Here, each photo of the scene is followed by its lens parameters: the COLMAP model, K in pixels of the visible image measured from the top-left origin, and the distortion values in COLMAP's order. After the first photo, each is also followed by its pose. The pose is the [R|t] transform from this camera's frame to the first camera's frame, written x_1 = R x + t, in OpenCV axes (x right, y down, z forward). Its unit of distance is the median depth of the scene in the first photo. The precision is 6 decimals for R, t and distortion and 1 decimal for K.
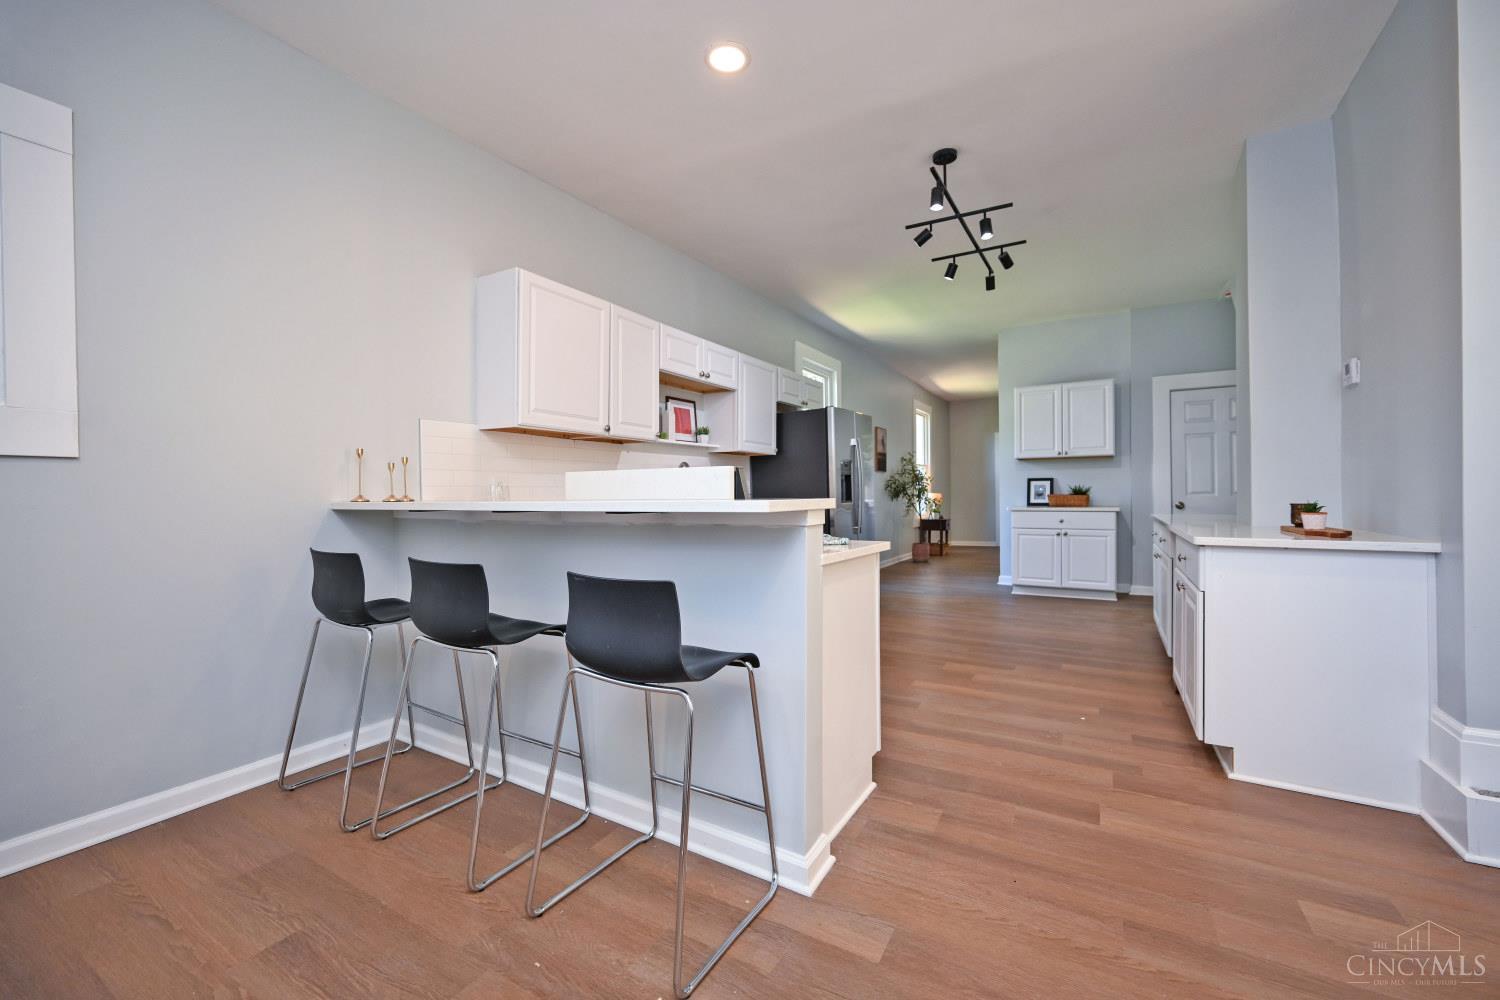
lens RADIAL K [[595.3, 0, 745.3], [0, 595.3, 498.7], [0, 0, 1]] dist [0.000408, 0.000173]
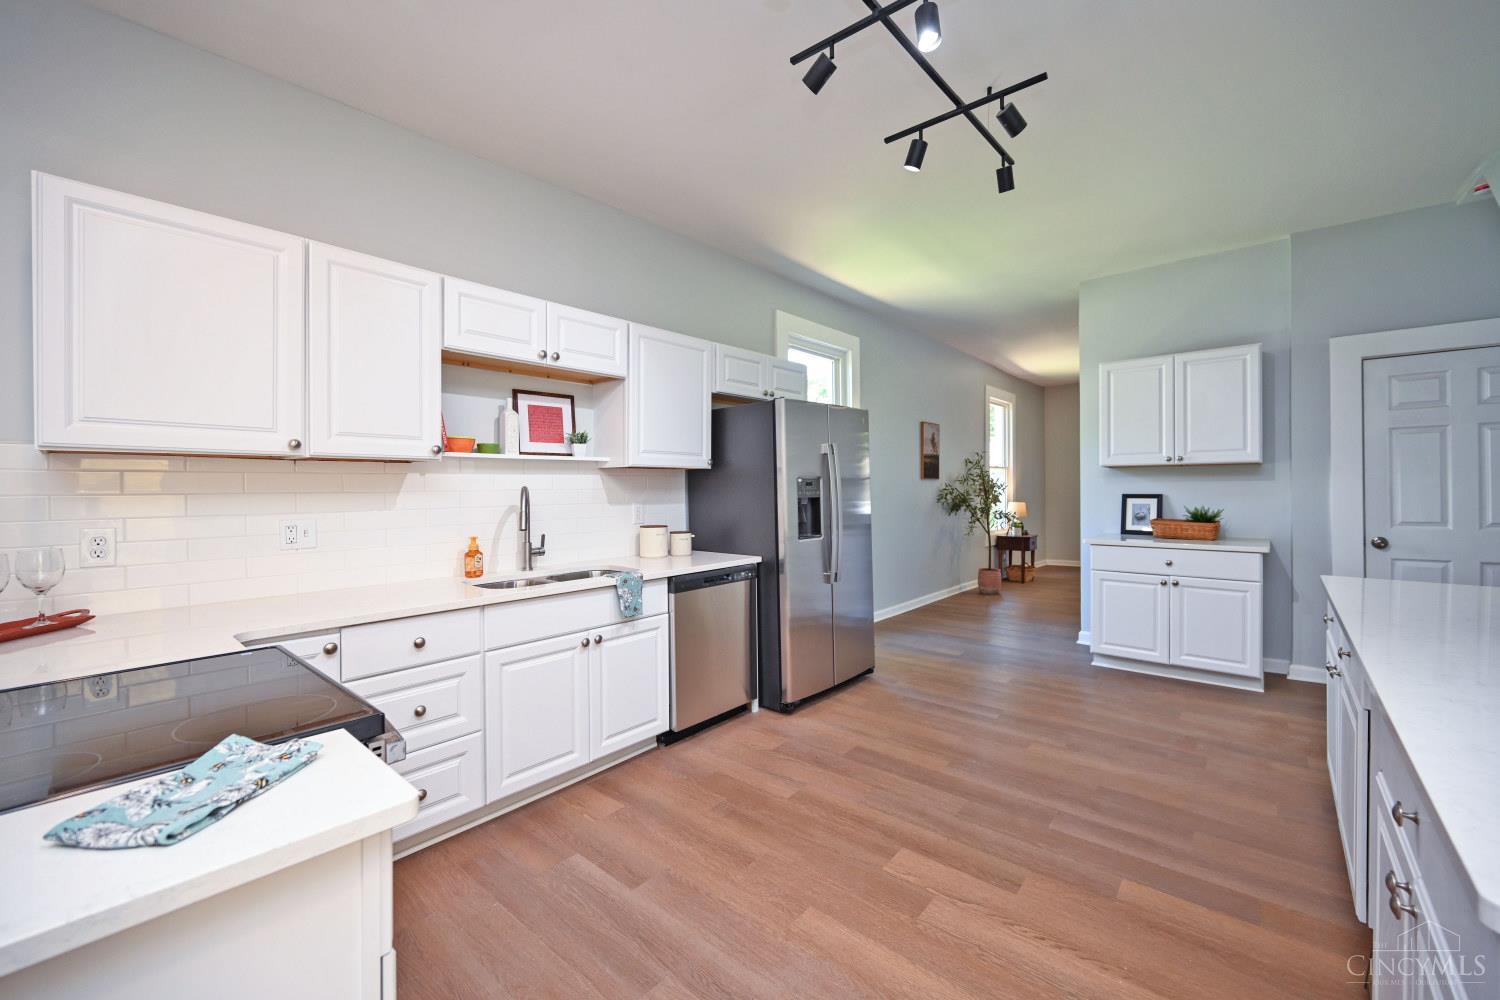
lens RADIAL K [[595.2, 0, 752.1], [0, 595.2, 492.9], [0, 0, 1]] dist [-0.000915, -0.000002]
pose [[0.984396, 0.003060, -0.175938, 0.221076], [-0.002863, 0.999995, 0.001374, -0.045425], [0.175942, -0.000849, 0.984400, 0.312205]]
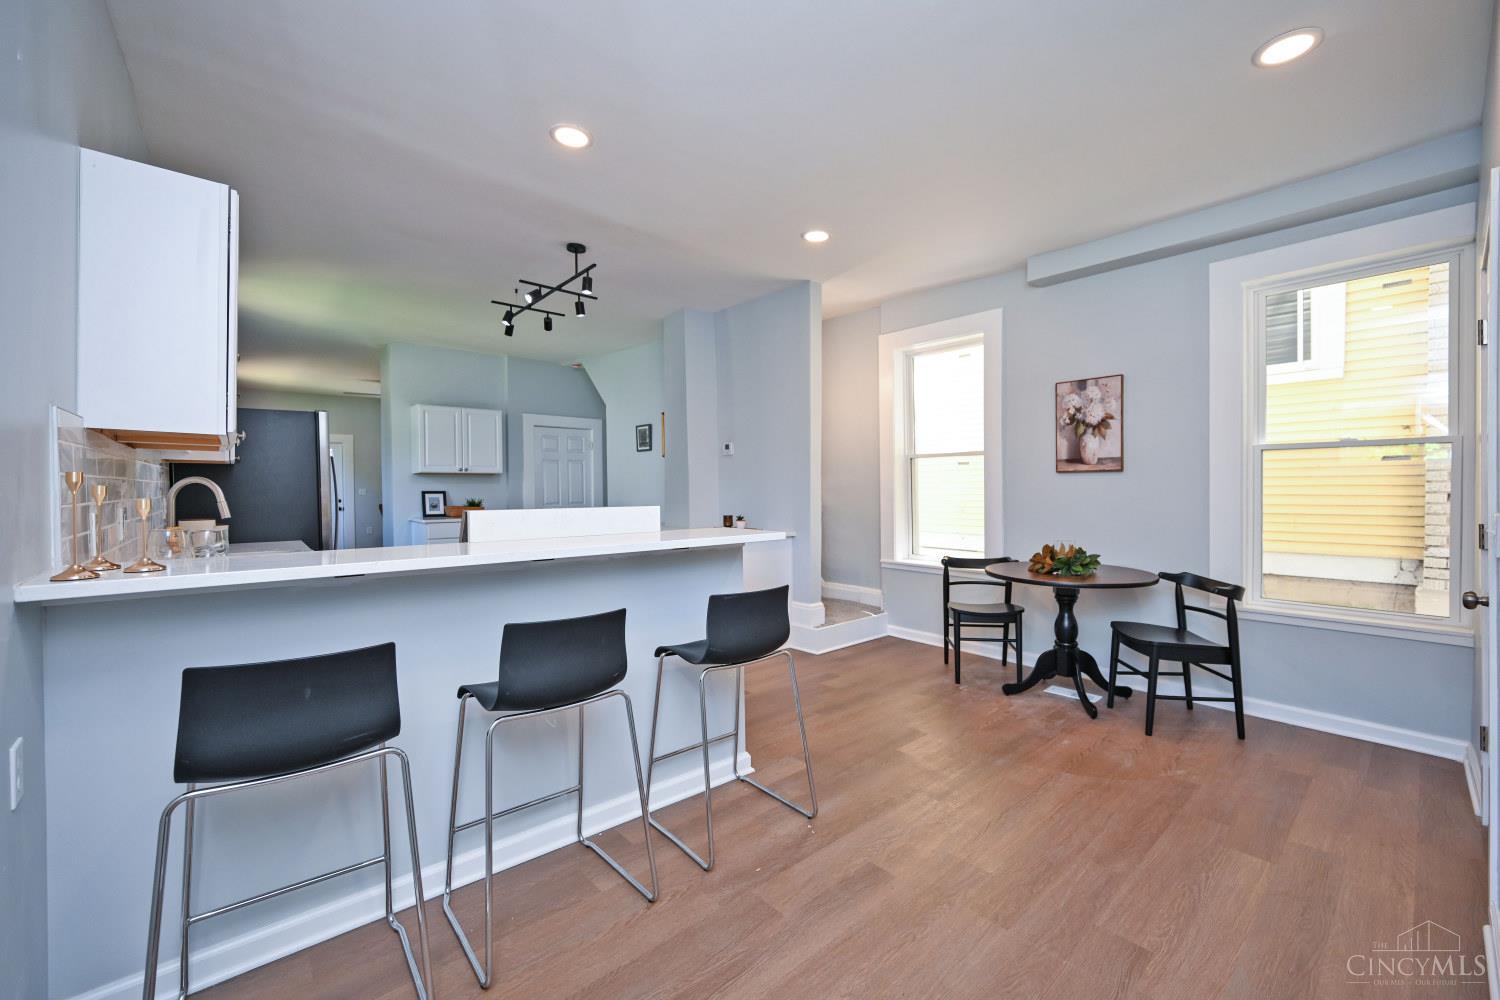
lens RADIAL K [[608.8, 0, 750.0], [0, 608.8, 500.0], [0, 0, 1]] dist [0.000359, 0.000049]
pose [[0.312699, -0.011232, 0.949786, -0.465611], [0.007199, 0.999929, 0.009455, -0.031344], [-0.949825, 0.003880, 0.312758, 0.150581]]
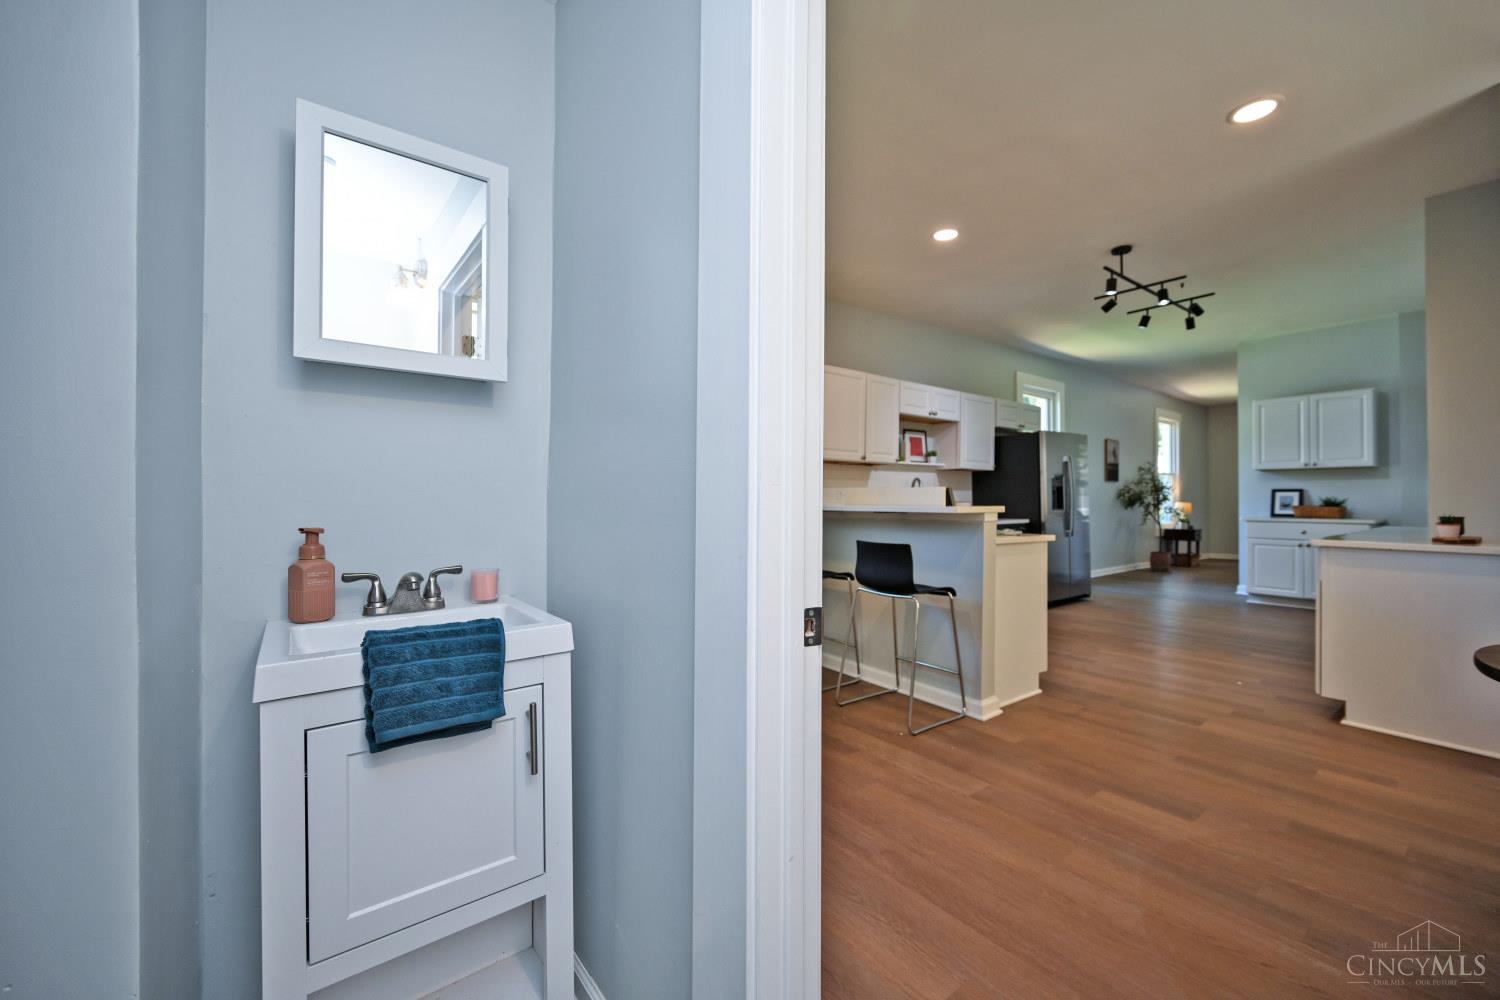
lens RADIAL K [[581.6, 0, 751.0], [0, 581.6, 494.3], [0, 0, 1]] dist [0.000743, 0.000100]
pose [[0.927826, 0.007570, -0.372935, 0.033807], [-0.013433, 0.999824, -0.013126, -0.001306], [0.372770, 0.017188, 0.927764, -0.302222]]
